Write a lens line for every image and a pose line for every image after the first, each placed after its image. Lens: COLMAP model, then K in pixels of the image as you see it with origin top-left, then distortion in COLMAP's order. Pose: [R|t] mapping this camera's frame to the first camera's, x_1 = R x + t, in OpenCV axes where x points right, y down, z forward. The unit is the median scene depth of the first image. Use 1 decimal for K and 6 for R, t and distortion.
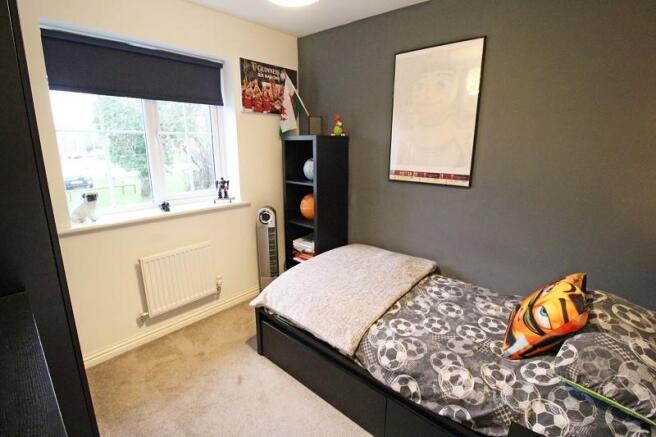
lens RADIAL K [[306.5, 0, 331.3], [0, 306.5, 216.8], [0, 0, 1]] dist [-0.009404, -0.008397]
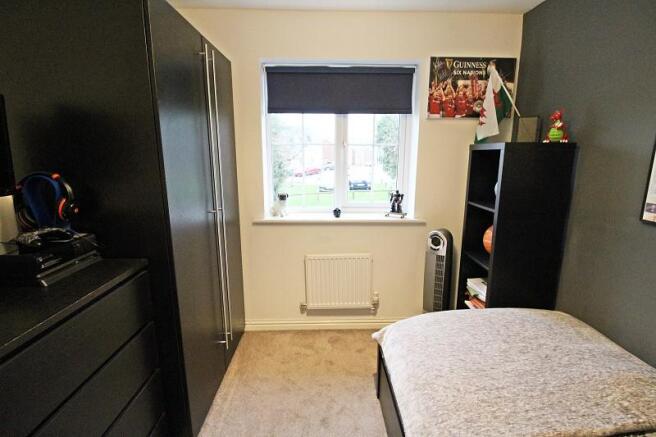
lens RADIAL K [[306.5, 0, 329.8], [0, 306.5, 216.2], [0, 0, 1]] dist [-0.009404, -0.008397]
pose [[0.673233, 0.143470, -0.725378, 0.194488], [-0.170385, 0.984697, 0.036623, -0.050489], [0.719532, 0.098938, 0.687376, 0.219990]]
